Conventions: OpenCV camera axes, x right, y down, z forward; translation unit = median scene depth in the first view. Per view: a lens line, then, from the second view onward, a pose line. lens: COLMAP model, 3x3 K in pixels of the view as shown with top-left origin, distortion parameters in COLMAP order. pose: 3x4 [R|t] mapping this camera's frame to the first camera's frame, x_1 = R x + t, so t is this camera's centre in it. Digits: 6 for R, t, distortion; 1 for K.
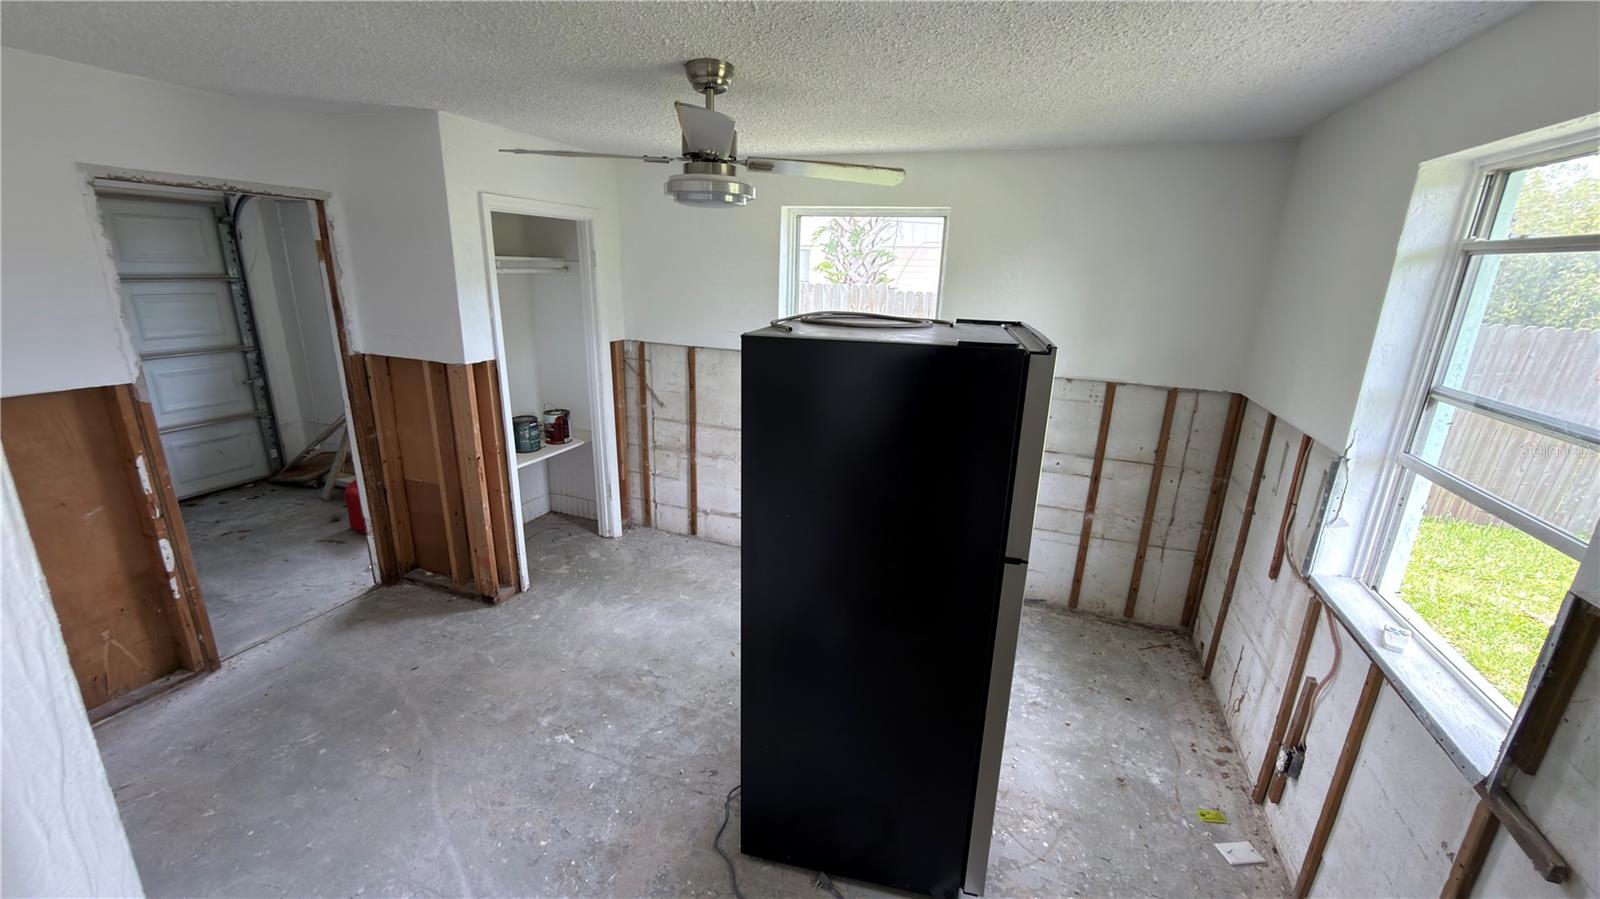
lens RADIAL K [[637.9, 0, 800.0], [0, 637.9, 449.5], [0, 0, 1]] dist [0.003222, 0.000165]
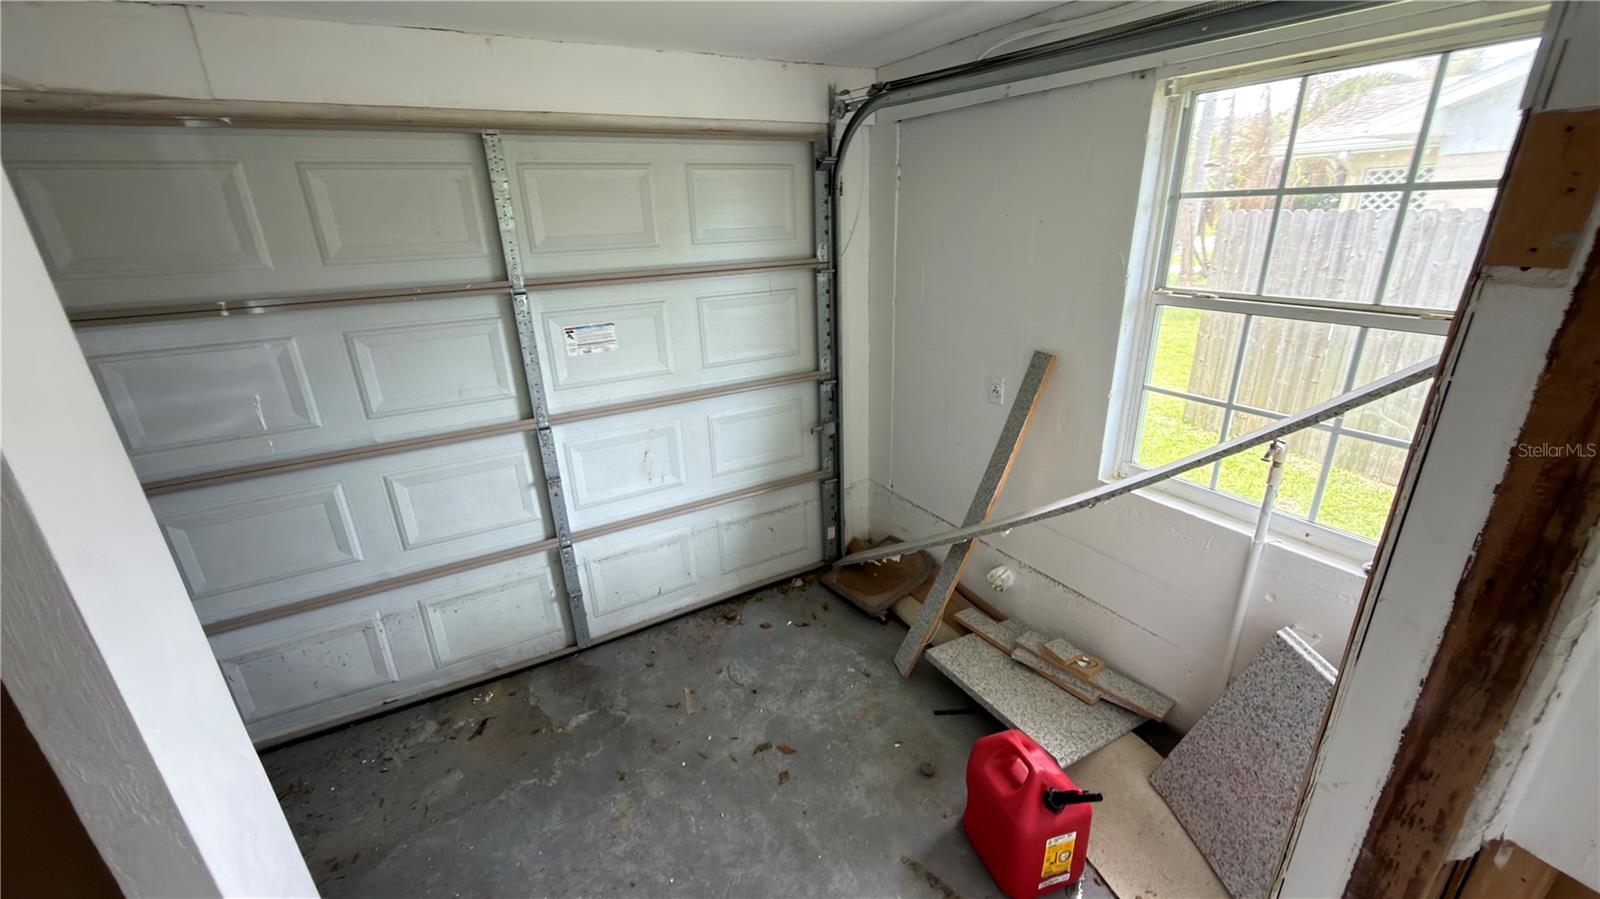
lens RADIAL K [[637.9, 0, 800.0], [0, 637.9, 449.5], [0, 0, 1]] dist [0.003222, 0.000165]
pose [[0.764486, 0.172080, -0.621248, -0.487533], [-0.123901, 0.984968, 0.120358, -0.161200], [0.632621, -0.015039, 0.774316, 0.508205]]
